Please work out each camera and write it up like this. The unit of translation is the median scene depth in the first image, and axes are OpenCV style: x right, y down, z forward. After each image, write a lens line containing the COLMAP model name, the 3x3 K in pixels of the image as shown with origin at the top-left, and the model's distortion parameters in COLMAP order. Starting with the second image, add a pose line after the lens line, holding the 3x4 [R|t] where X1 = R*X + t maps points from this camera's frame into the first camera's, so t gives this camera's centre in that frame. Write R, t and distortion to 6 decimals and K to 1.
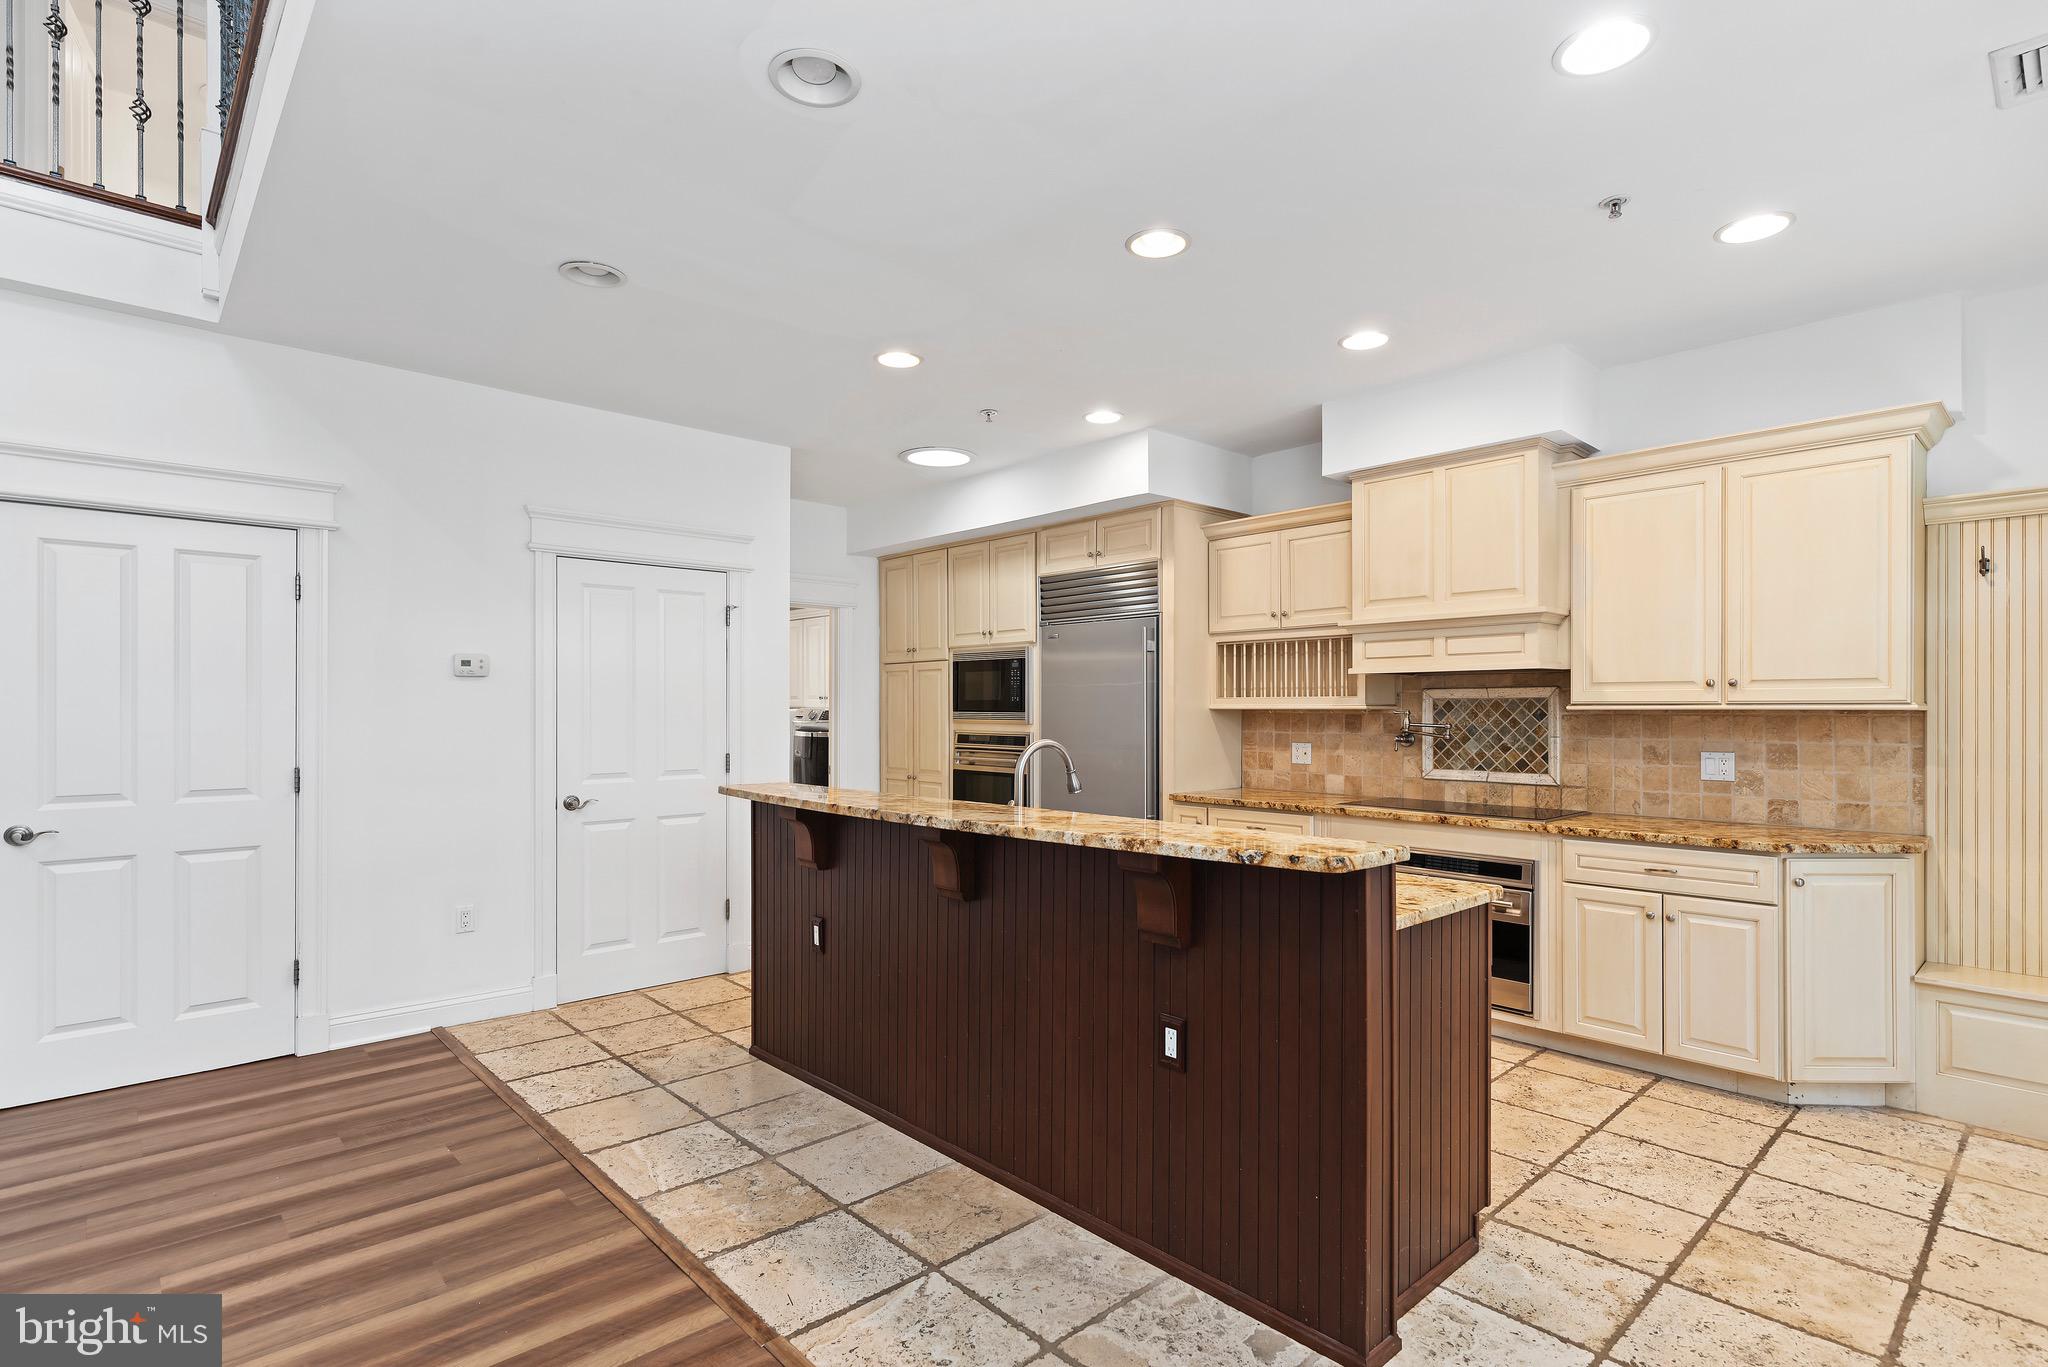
lens RADIAL K [[1006.7, 0, 1047.4], [0, 1006.7, 705.7], [0, 0, 1]] dist [-0.001496, -0.000031]
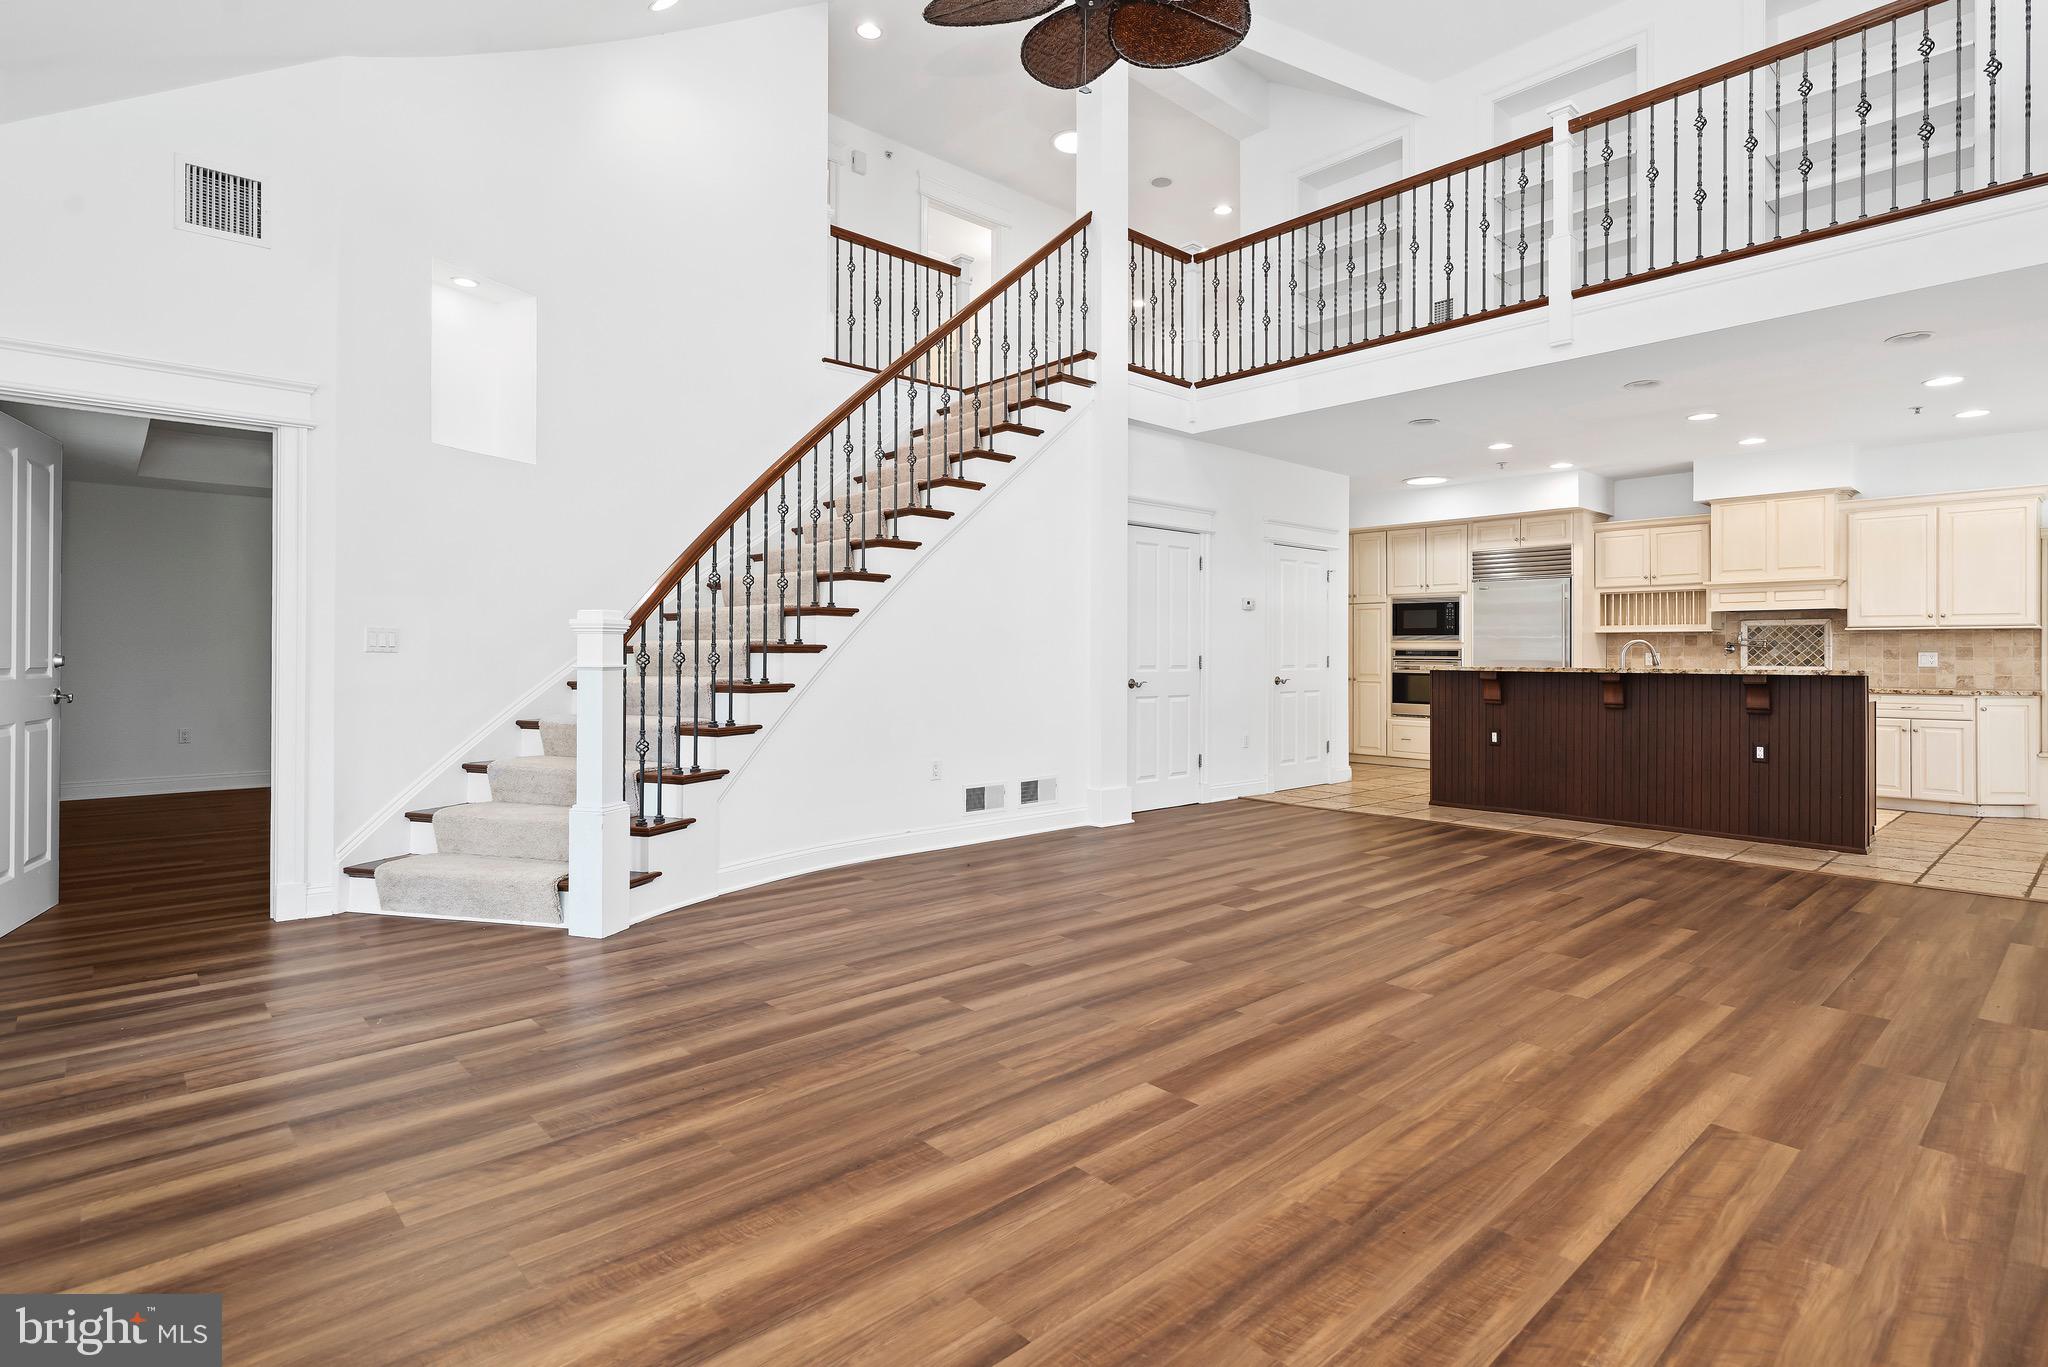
lens RADIAL K [[1021.9, 0, 1064.1], [0, 1021.9, 648.5], [0, 0, 1]] dist [0.002223, 0.000013]
pose [[0.999986, 0.004836, 0.002310, -0.866384], [-0.004831, 0.999986, -0.002276, 0.045319], [-0.002320, 0.002265, 0.999995, -0.834613]]
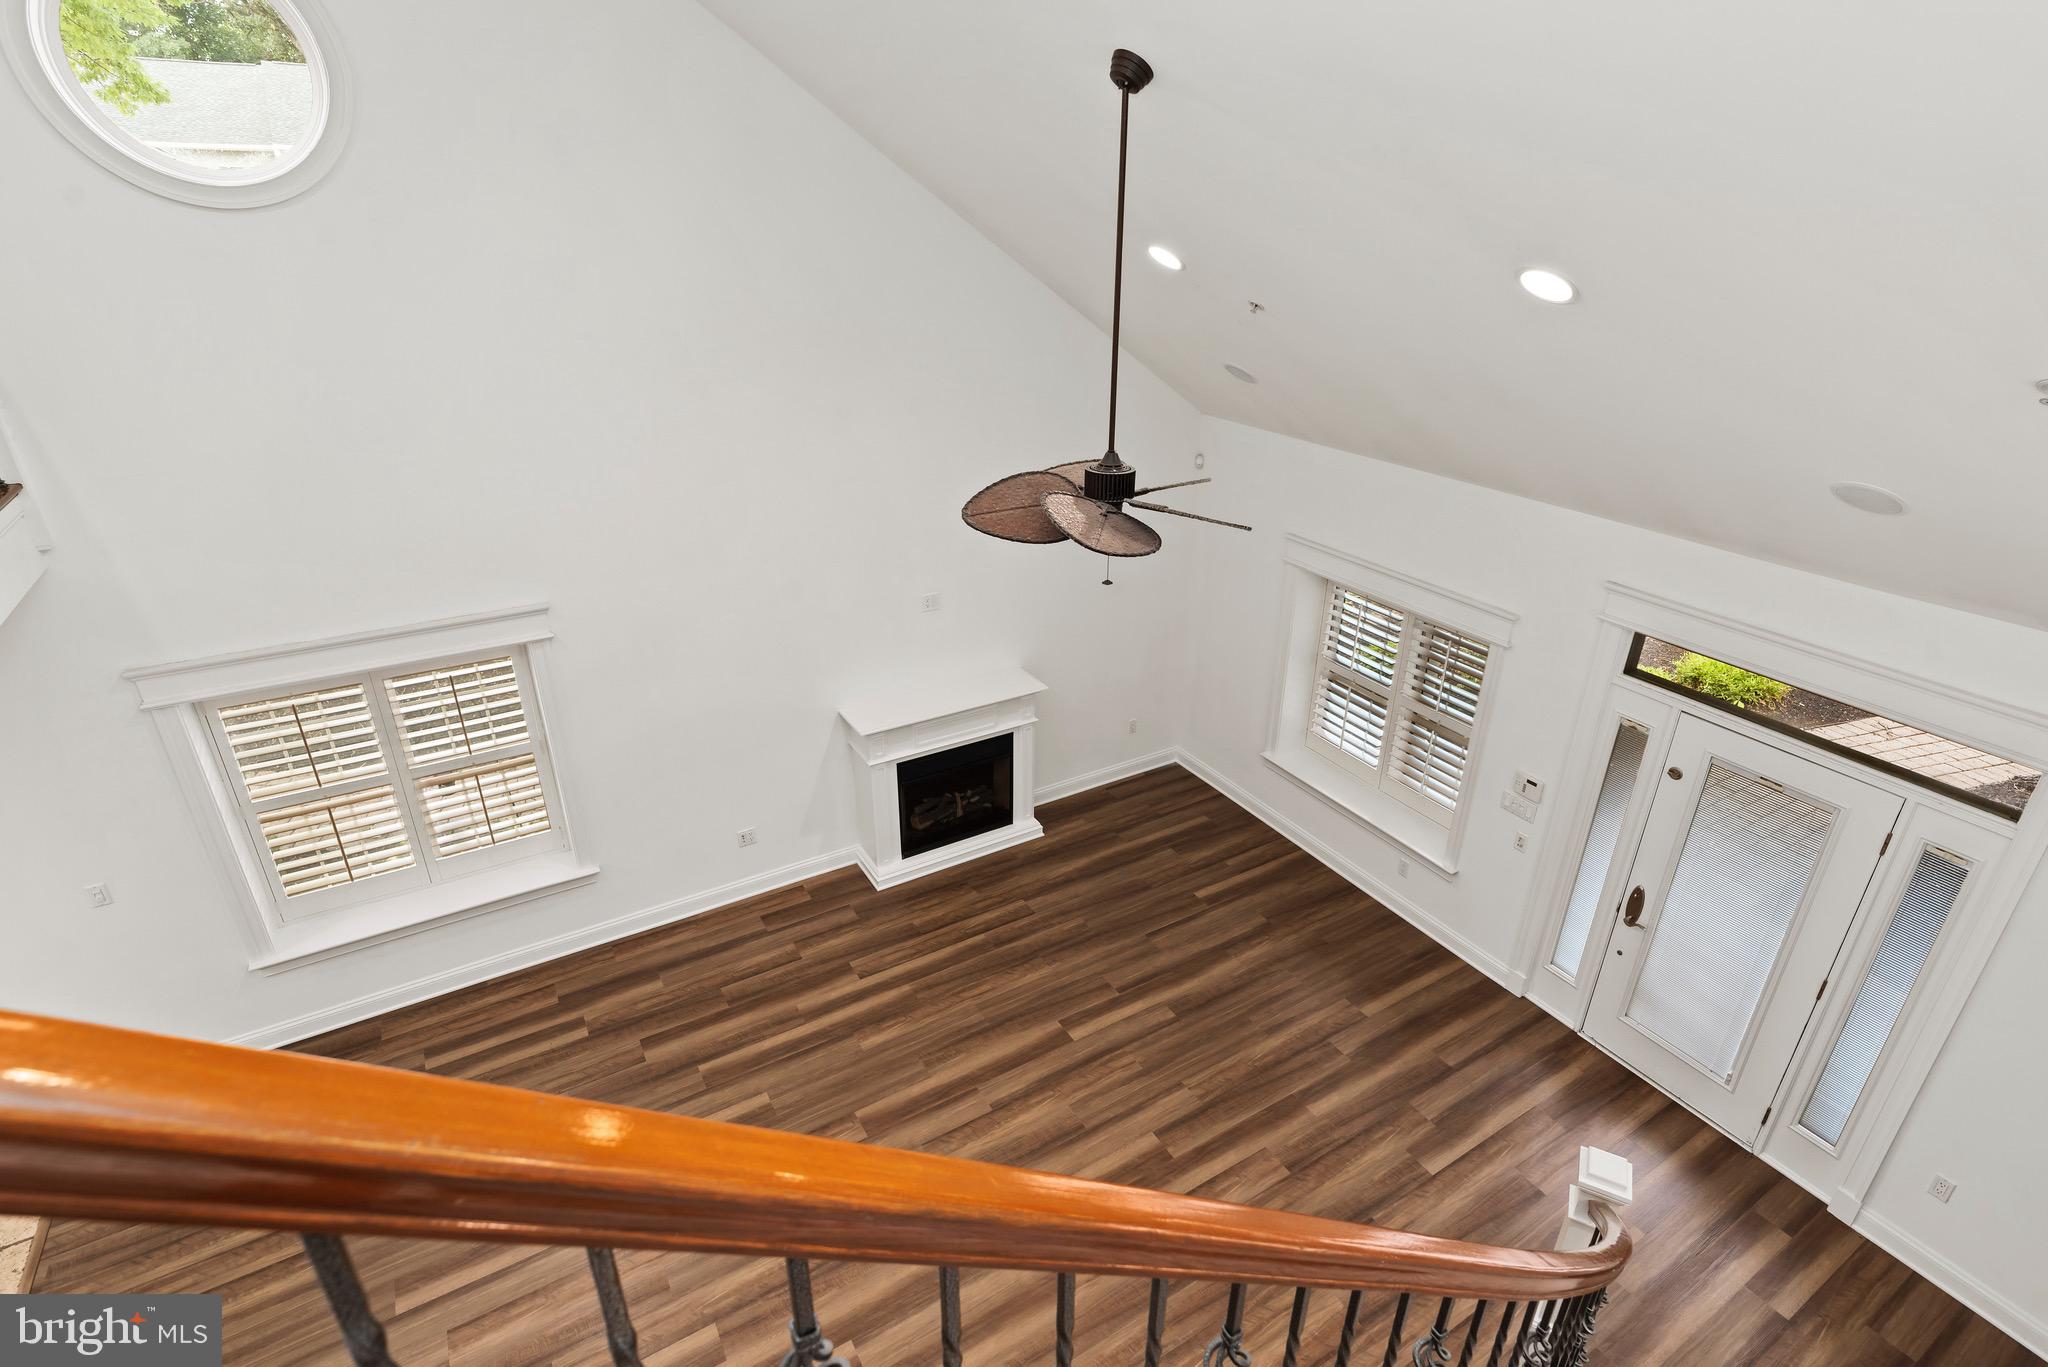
lens RADIAL K [[1013.8, 0, 1058.0], [0, 1013.8, 678.3], [0, 0, 1]] dist [0.003830, 0.000592]
pose [[-0.980251, -0.099703, 0.170782, -0.964023], [-0.018501, 0.906052, 0.422762, -0.627761], [-0.196888, 0.411254, -0.890003, 0.666146]]
